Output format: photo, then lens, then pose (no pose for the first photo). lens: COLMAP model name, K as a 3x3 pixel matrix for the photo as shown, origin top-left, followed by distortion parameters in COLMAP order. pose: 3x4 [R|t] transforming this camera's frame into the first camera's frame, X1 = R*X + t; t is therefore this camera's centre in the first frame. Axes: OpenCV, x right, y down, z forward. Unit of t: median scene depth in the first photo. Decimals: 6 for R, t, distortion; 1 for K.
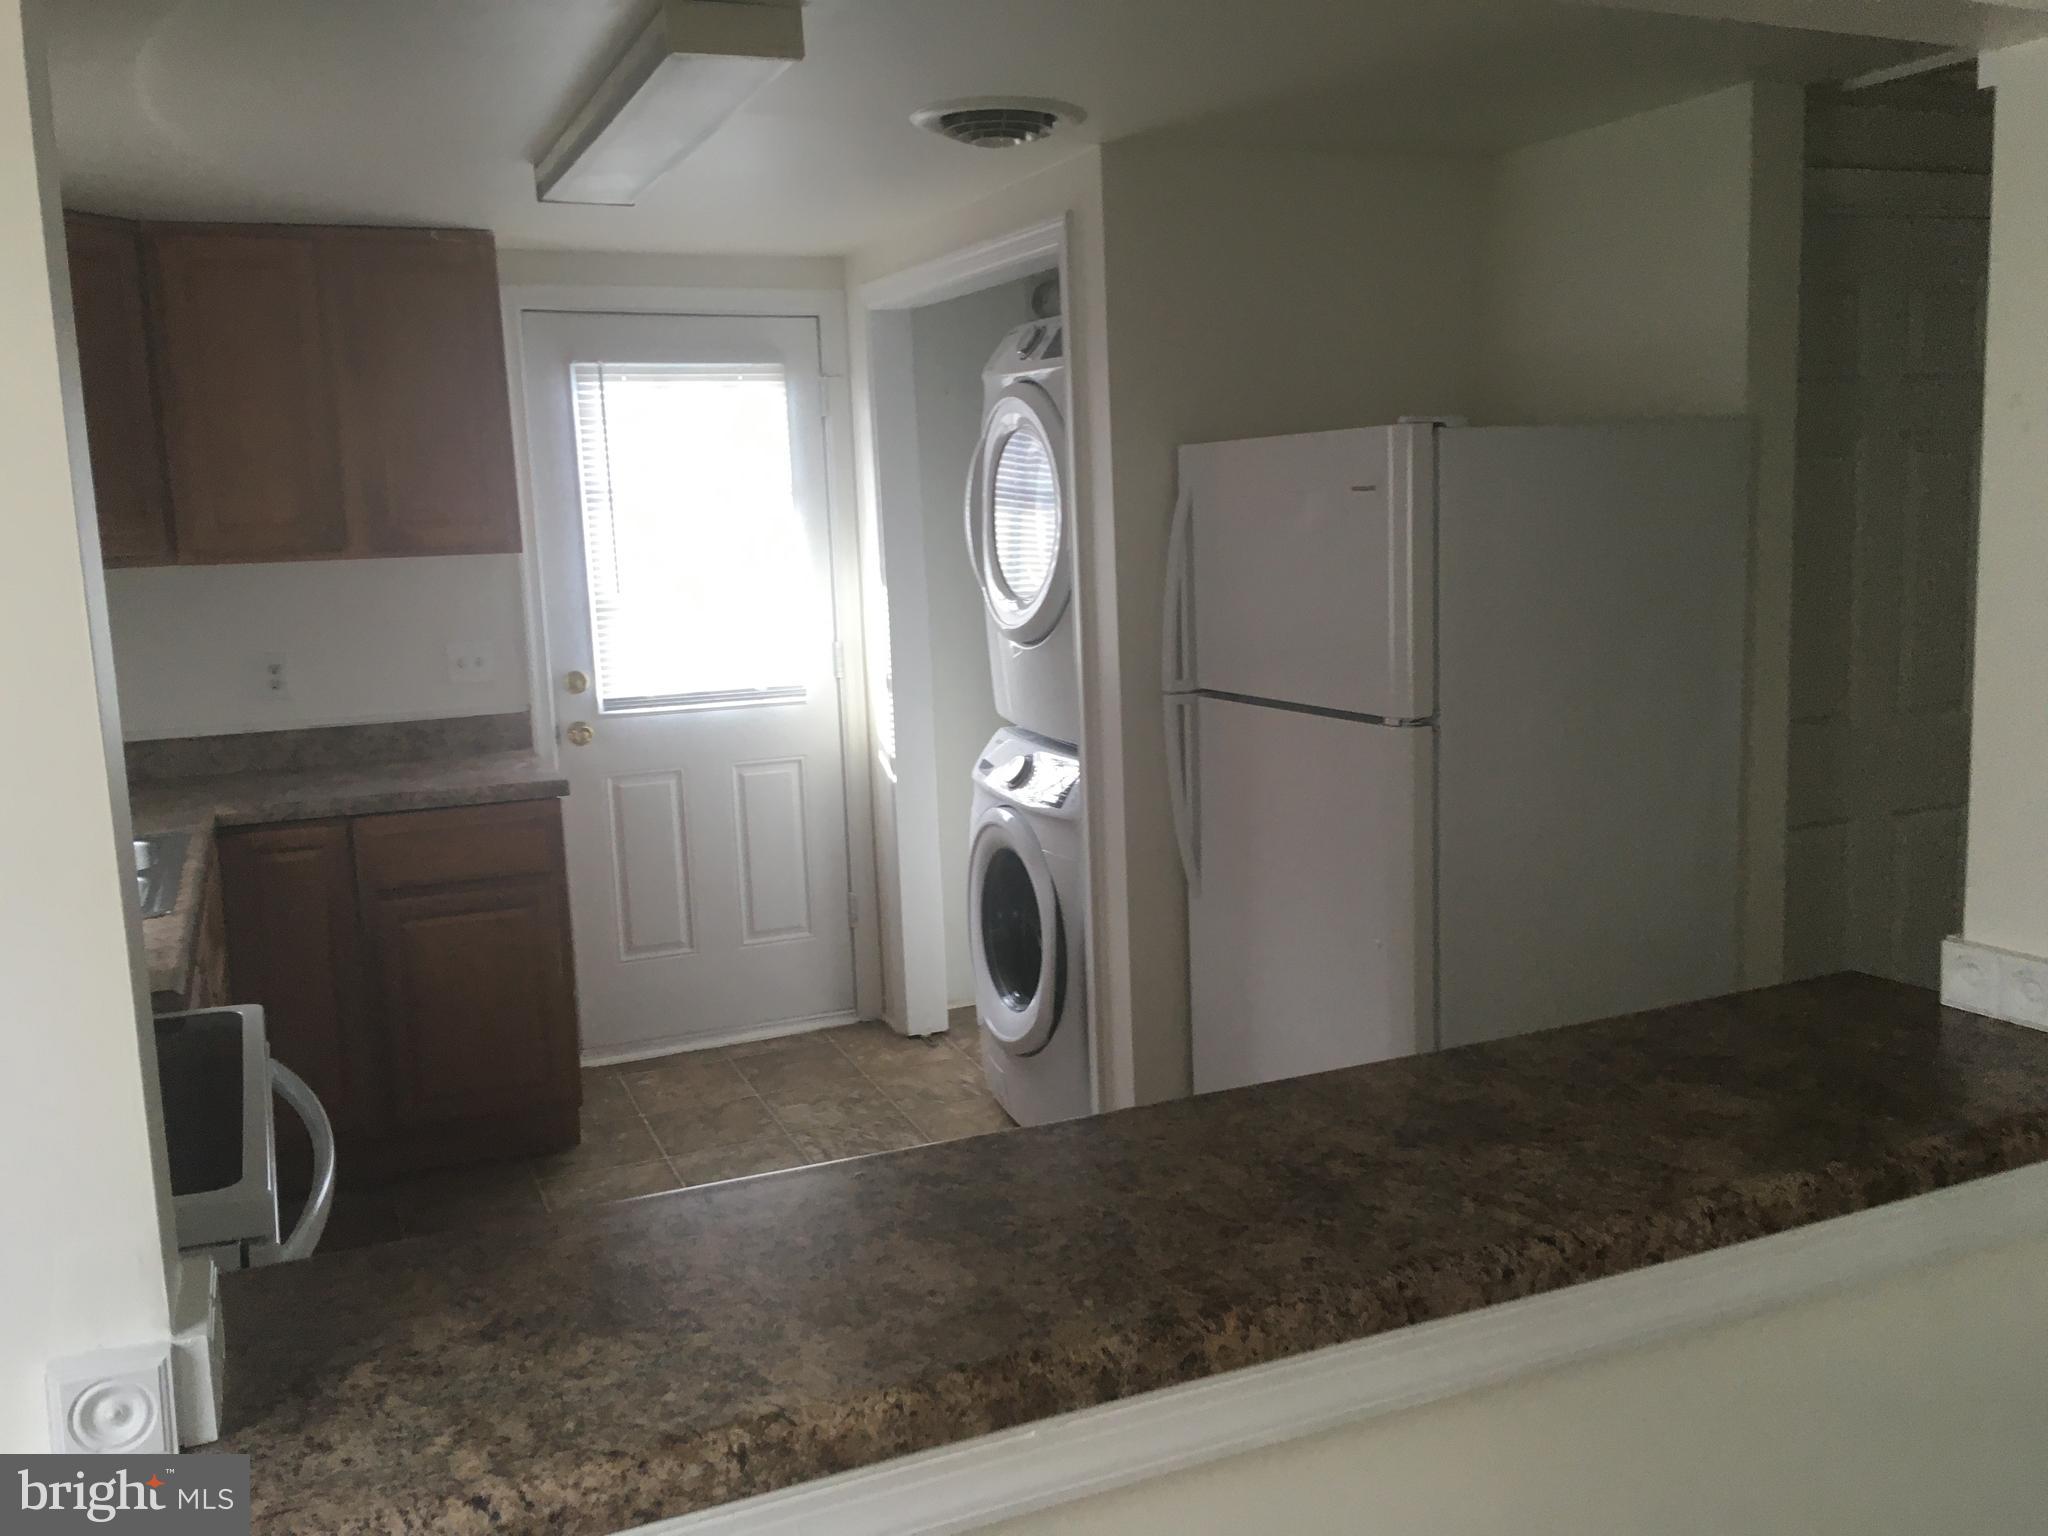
lens RADIAL K [[1707.1, 0, 1060.6], [0, 1707.1, 773.9], [0, 0, 1]] dist [0.044376, -0.065194]
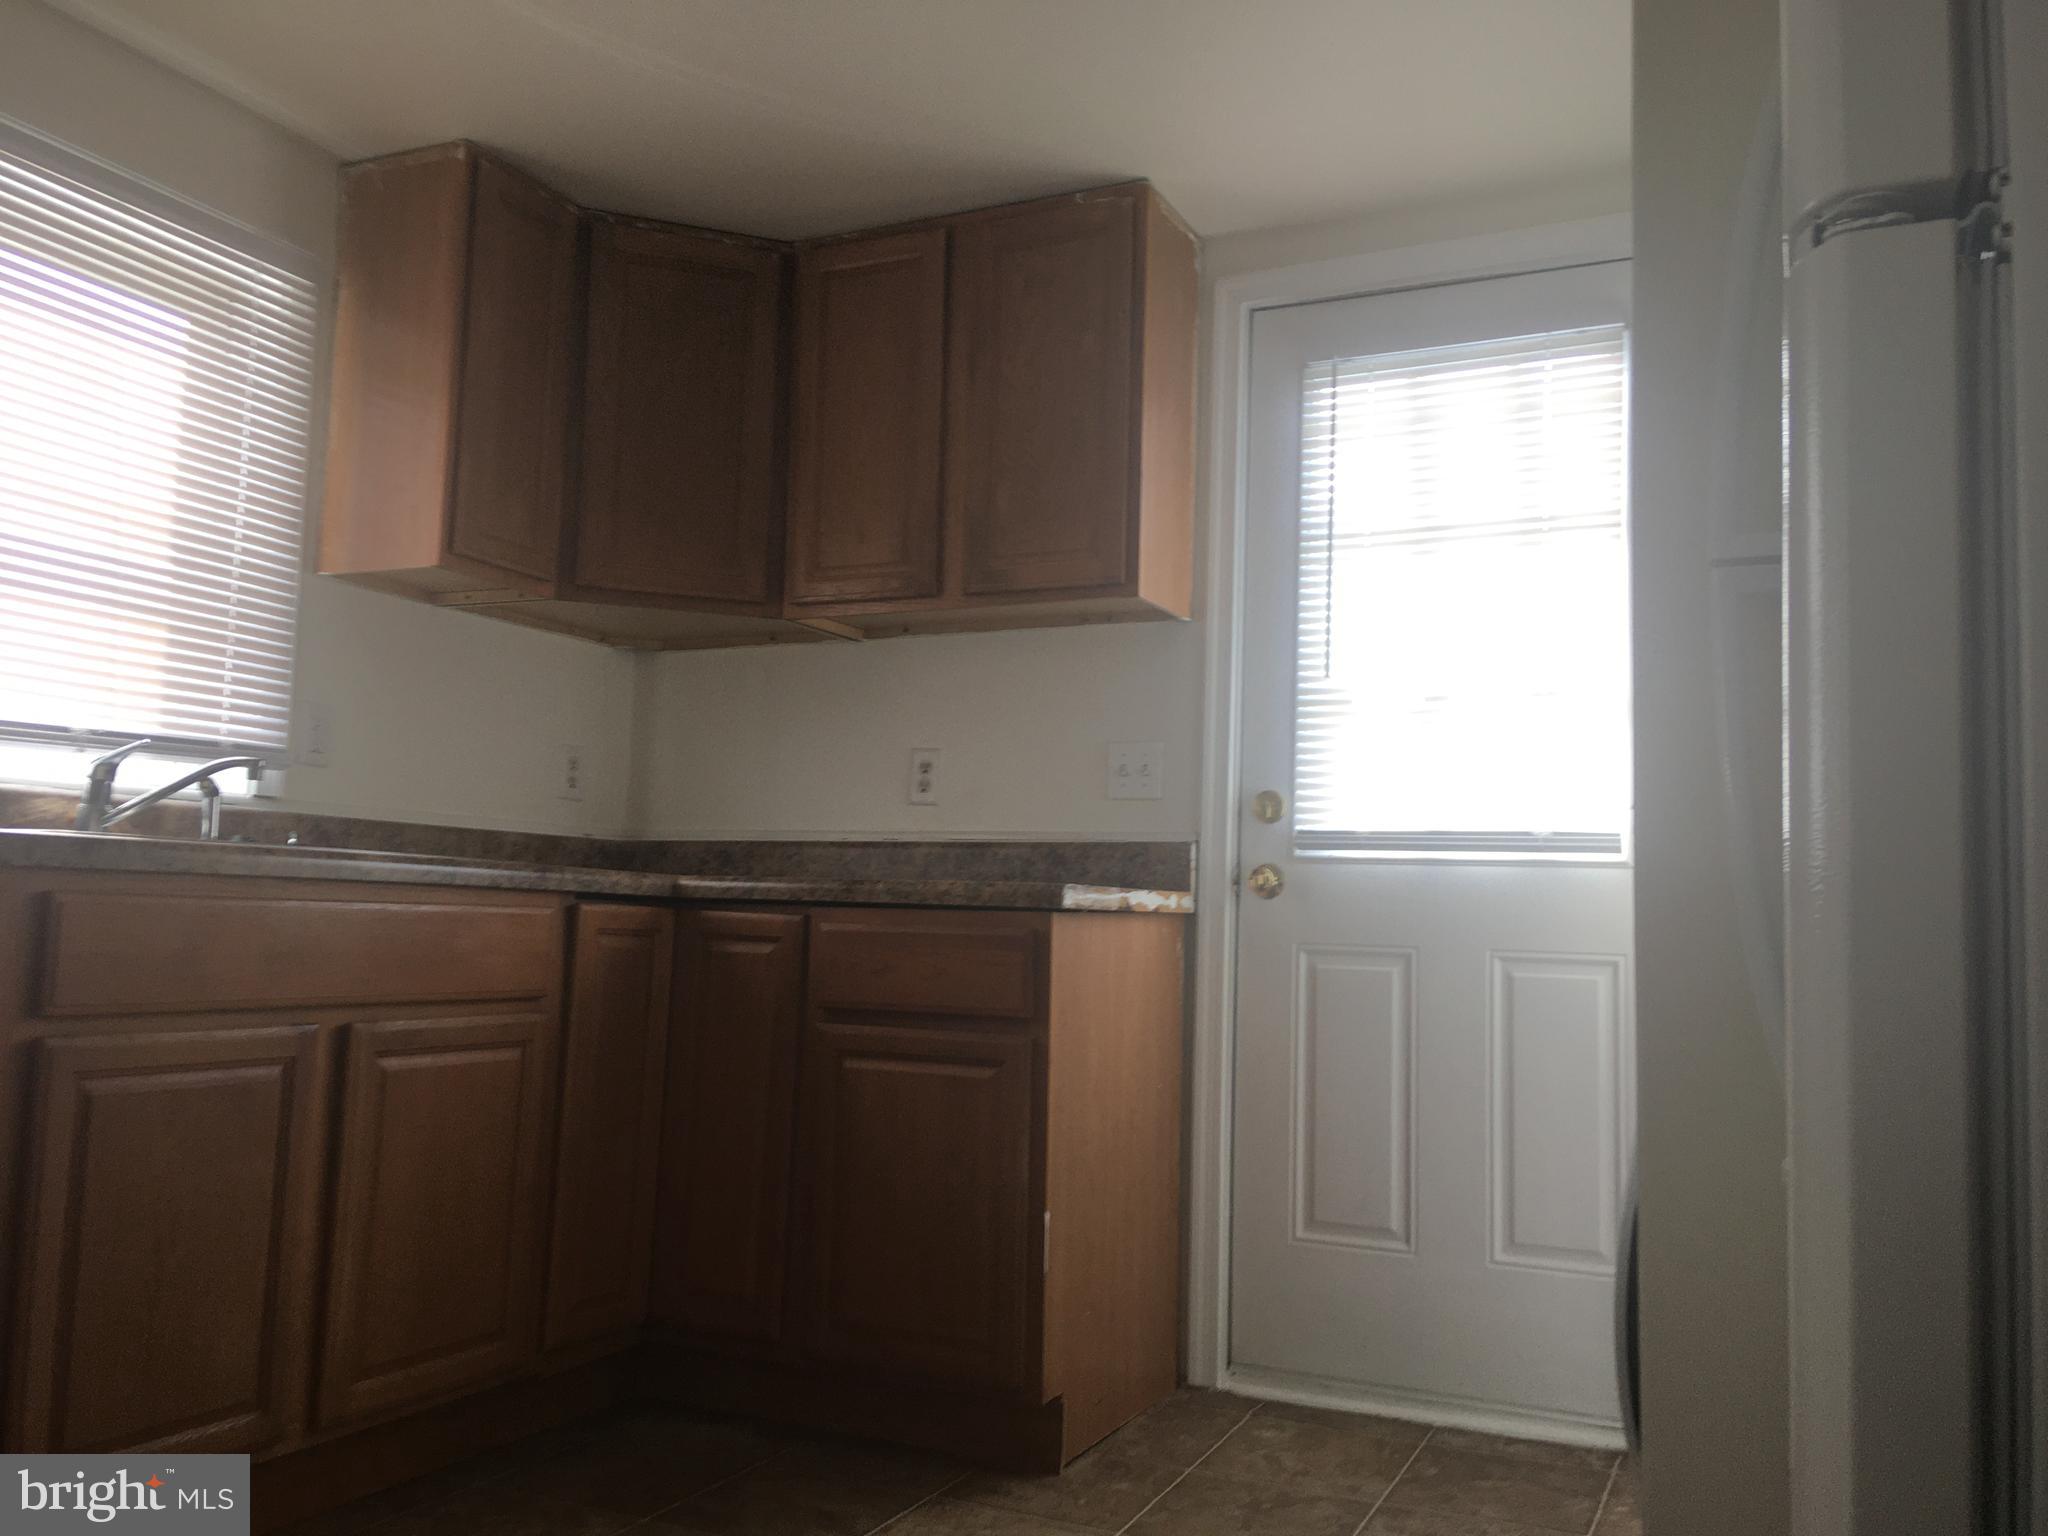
lens RADIAL K [[1723.5, 0, 998.2], [0, 1723.5, 760.4], [0, 0, 1]] dist [0.111810, -0.188528]
pose [[0.632239, -0.024783, -0.774377, 0.196921], [-0.164435, 0.972426, -0.165375, 0.063767], [0.757123, 0.231891, 0.610730, 0.488524]]
